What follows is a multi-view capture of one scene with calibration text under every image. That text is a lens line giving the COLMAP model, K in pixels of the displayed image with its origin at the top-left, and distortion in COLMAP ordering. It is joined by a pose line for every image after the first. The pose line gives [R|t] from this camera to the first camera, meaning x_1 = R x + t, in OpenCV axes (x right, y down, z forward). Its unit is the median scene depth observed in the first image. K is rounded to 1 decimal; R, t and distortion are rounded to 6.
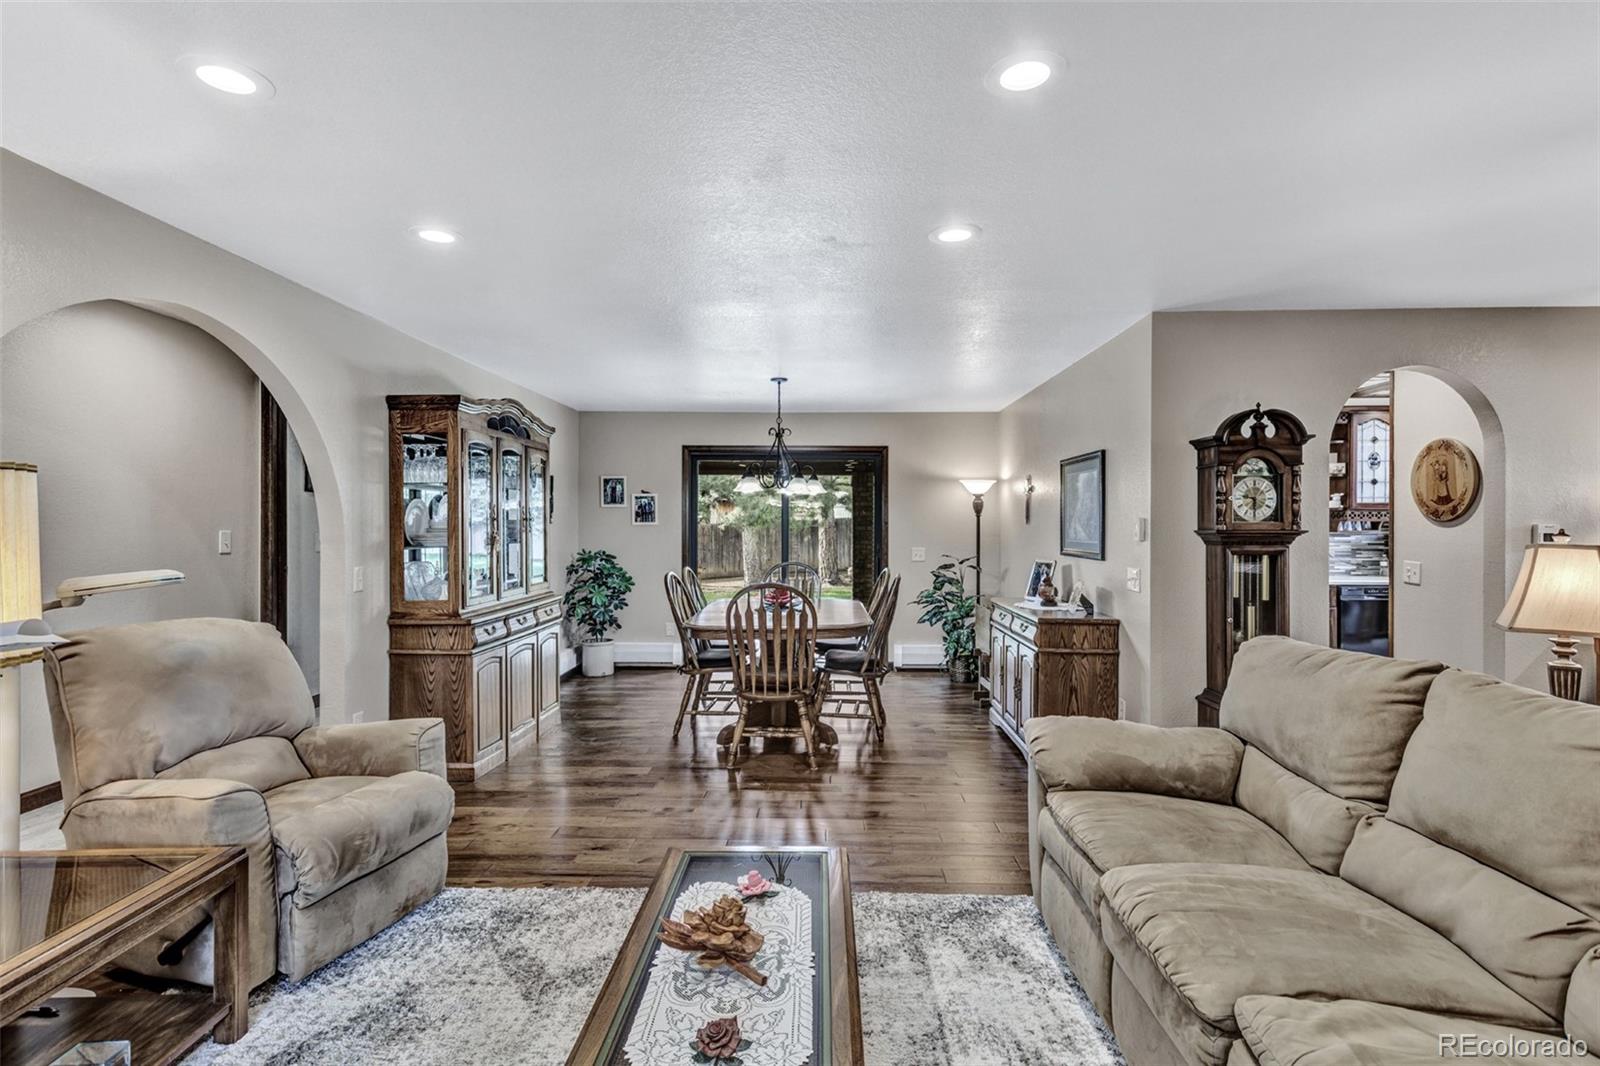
lens RADIAL K [[782.1, 0, 811.5], [0, 782.1, 531.5], [0, 0, 1]] dist [0.012428, -0.001210]
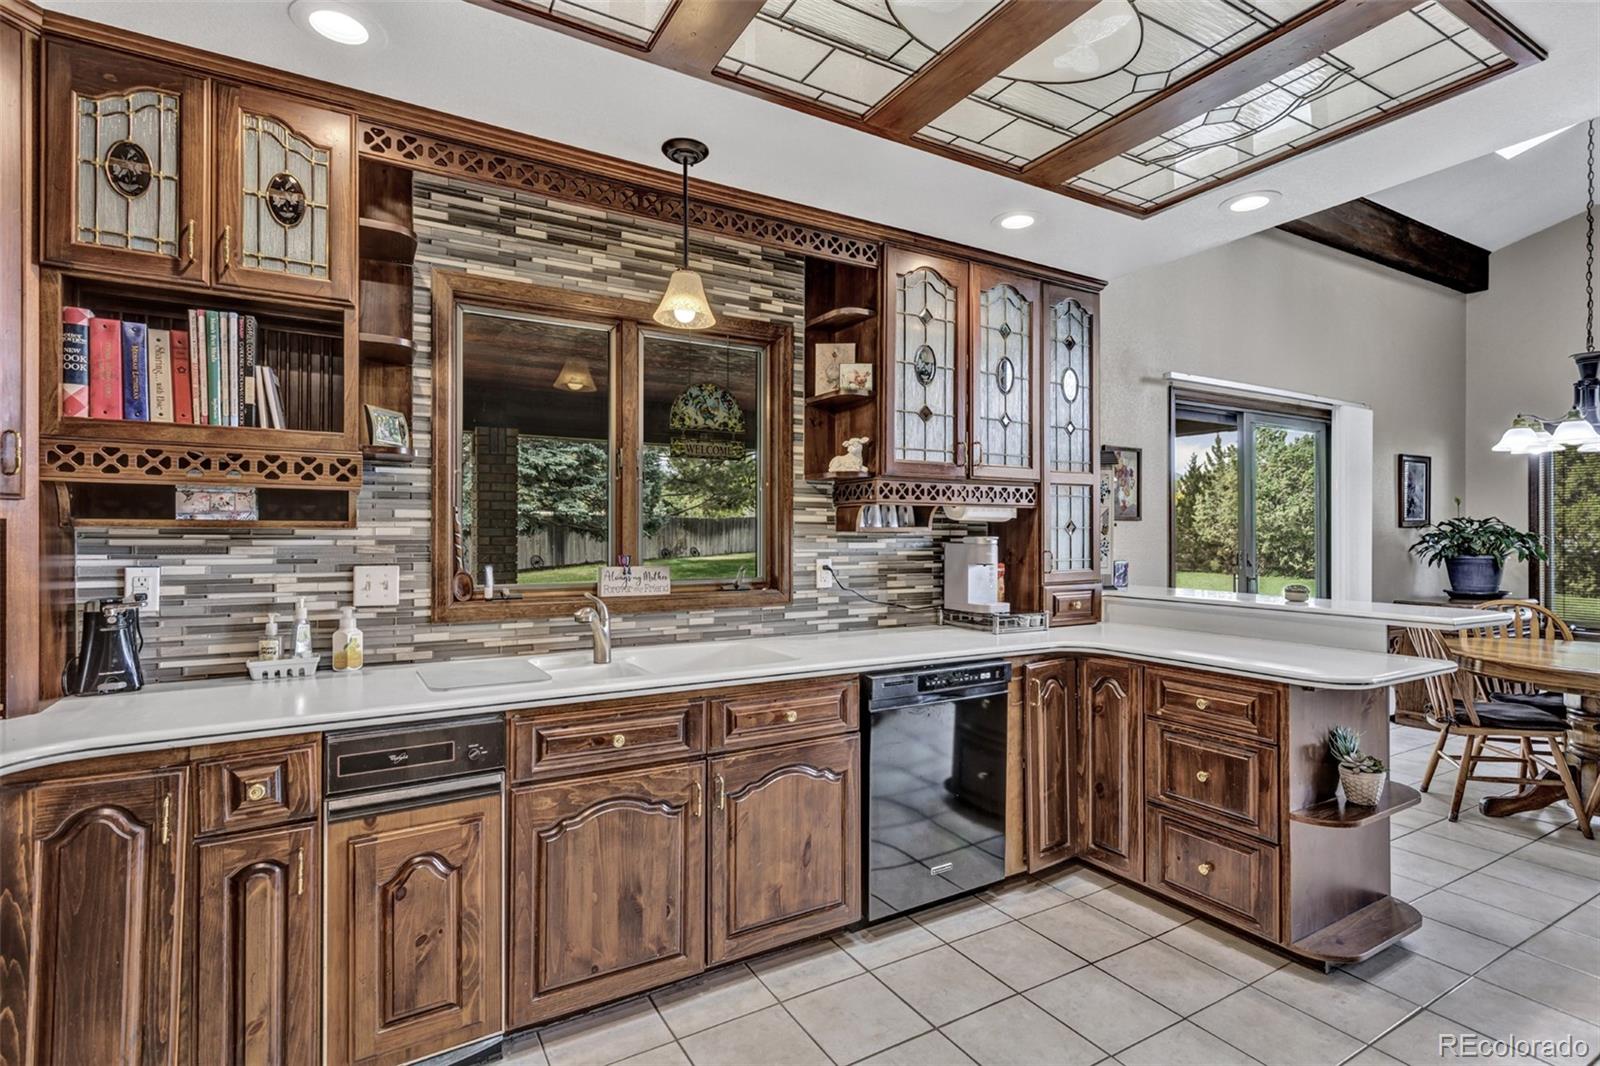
lens RADIAL K [[782.1, 0, 788.7], [0, 782.1, 533.3], [0, 0, 1]] dist [0.012428, -0.001210]
pose [[0.856201, 0.003767, 0.516629, 0.431078], [0.000311, 0.999969, -0.007807, 0.005571], [-0.516643, 0.006845, 0.856174, 0.674433]]
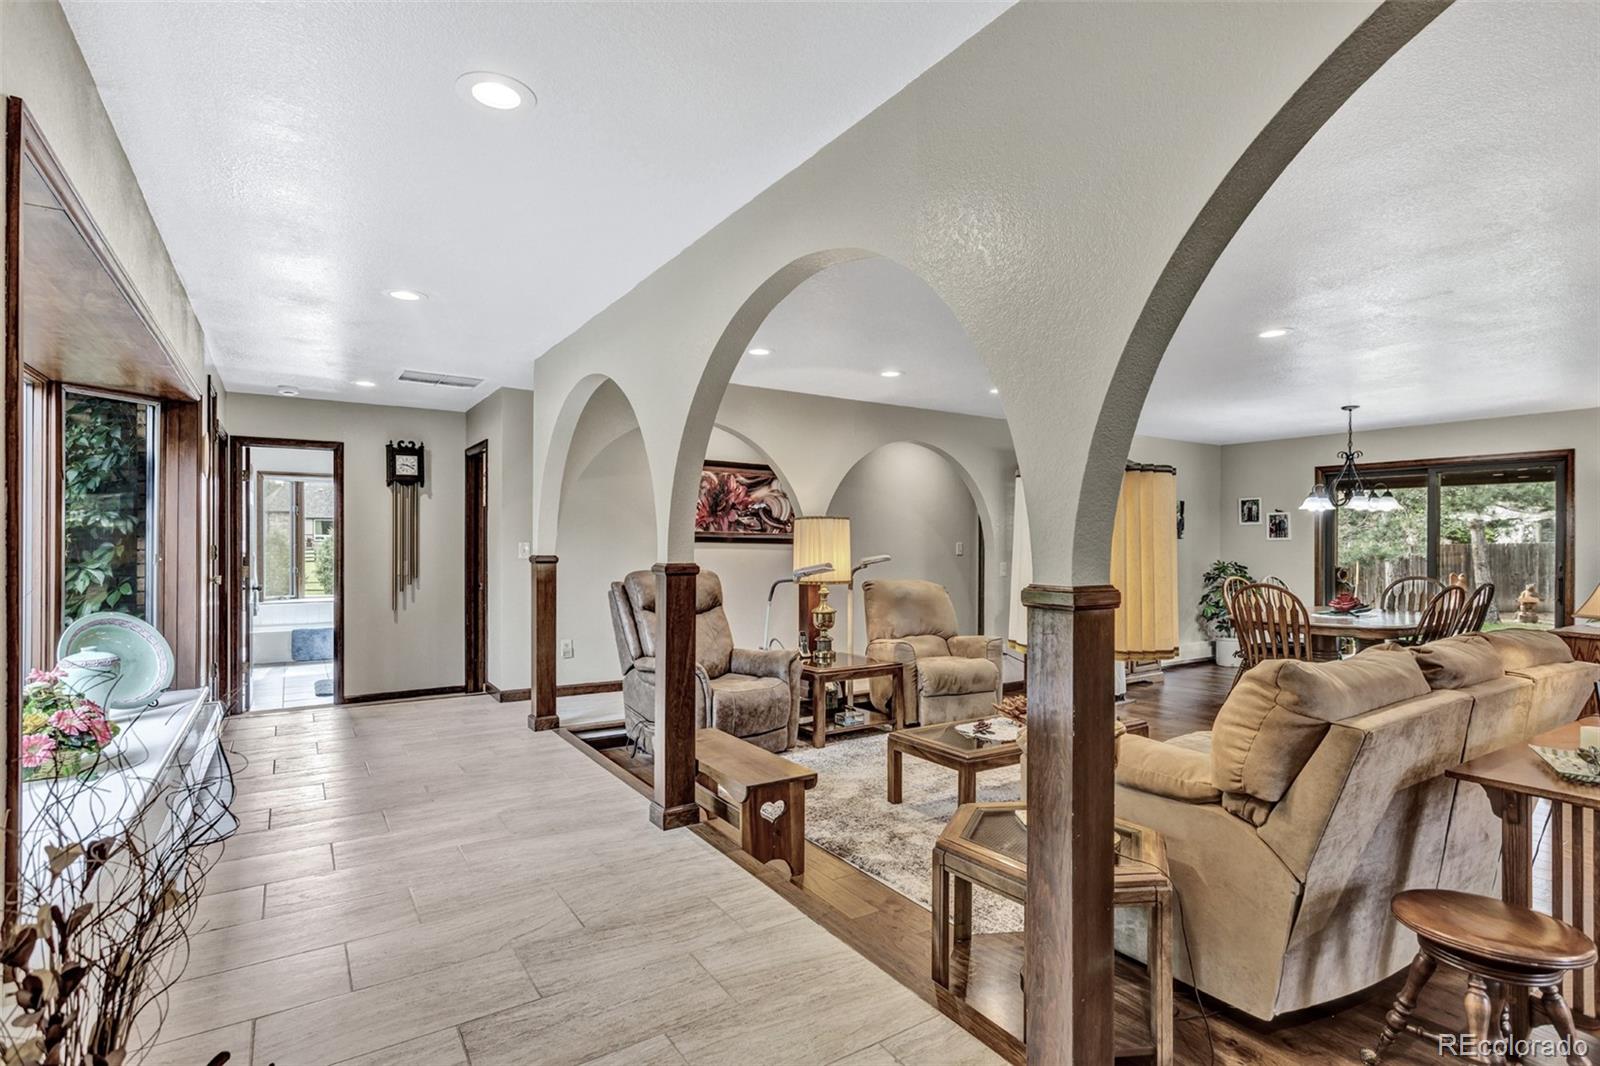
lens RADIAL K [[782.1, 0, 827.0], [0, 782.1, 546.9], [0, 0, 1]] dist [0.012428, -0.001210]
pose [[0.587579, 0.005264, -0.809150, 0.355318], [-0.008273, 0.999966, 0.000497, 0.007015], [0.809125, 0.006402, 0.587602, -0.206795]]
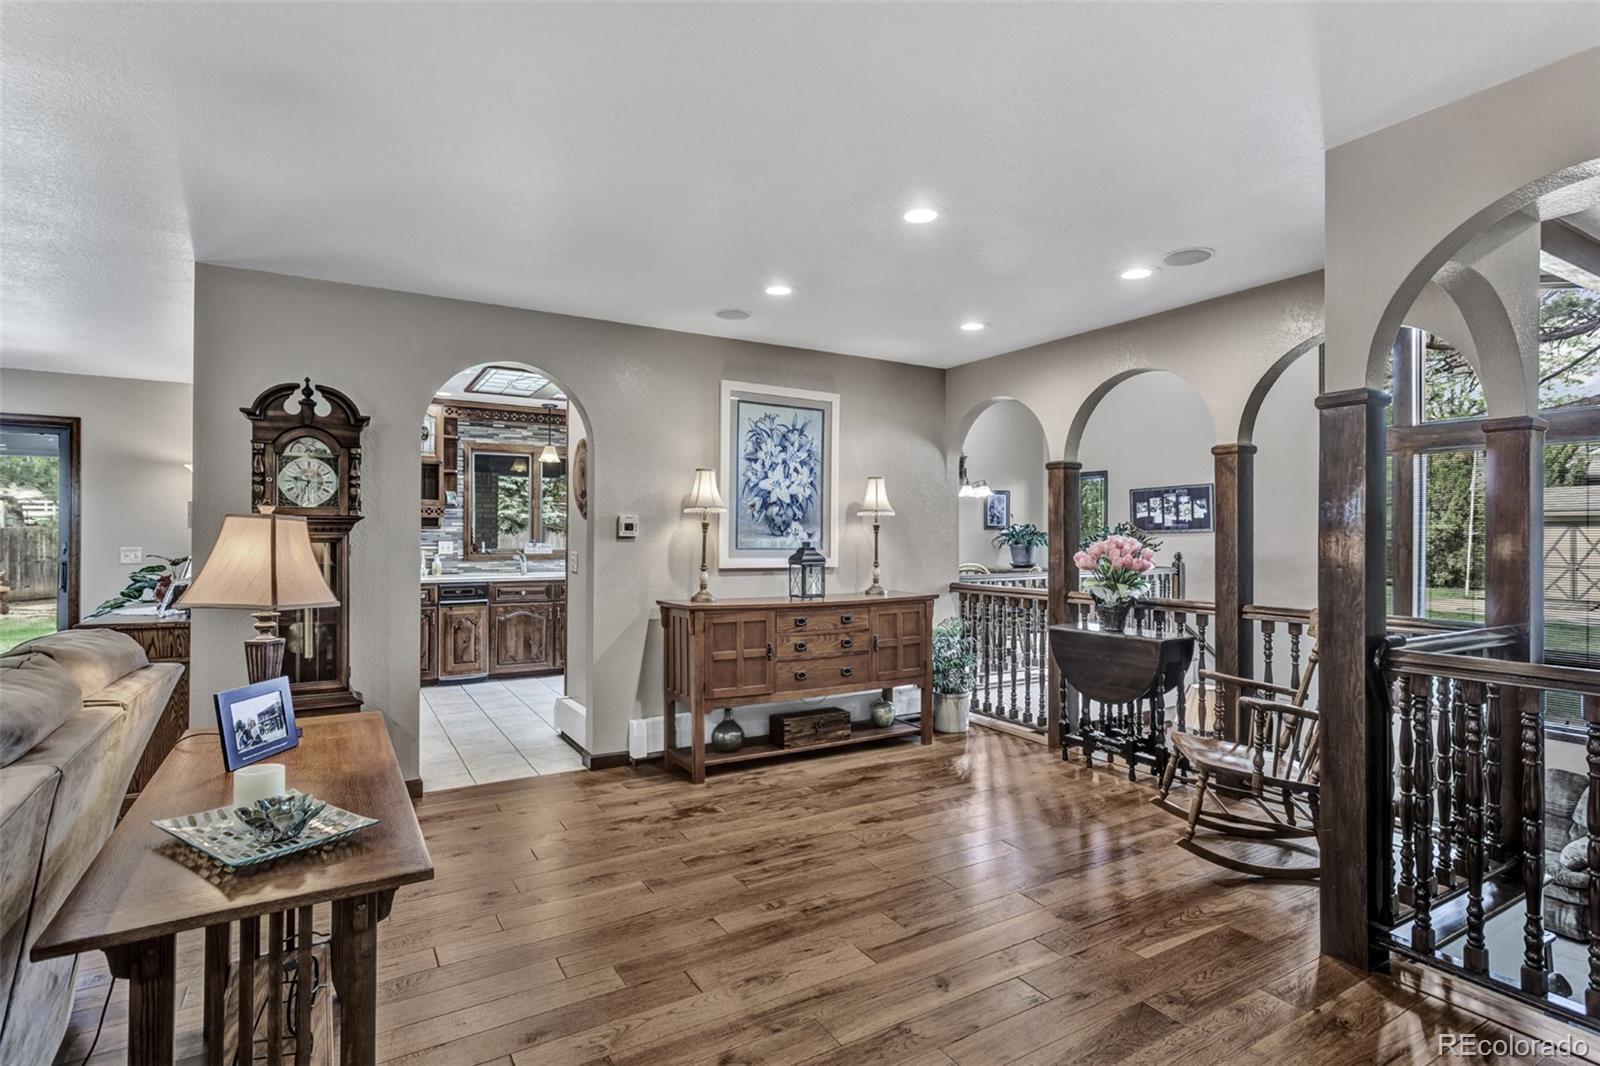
lens RADIAL K [[782.1, 0, 824.1], [0, 782.1, 535.0], [0, 0, 1]] dist [0.012428, -0.001210]
pose [[0.830032, 0.004792, 0.557695, 0.295775], [-0.002052, 0.999983, -0.005539, 0.013256], [-0.557711, 0.003453, 0.830028, -0.054763]]
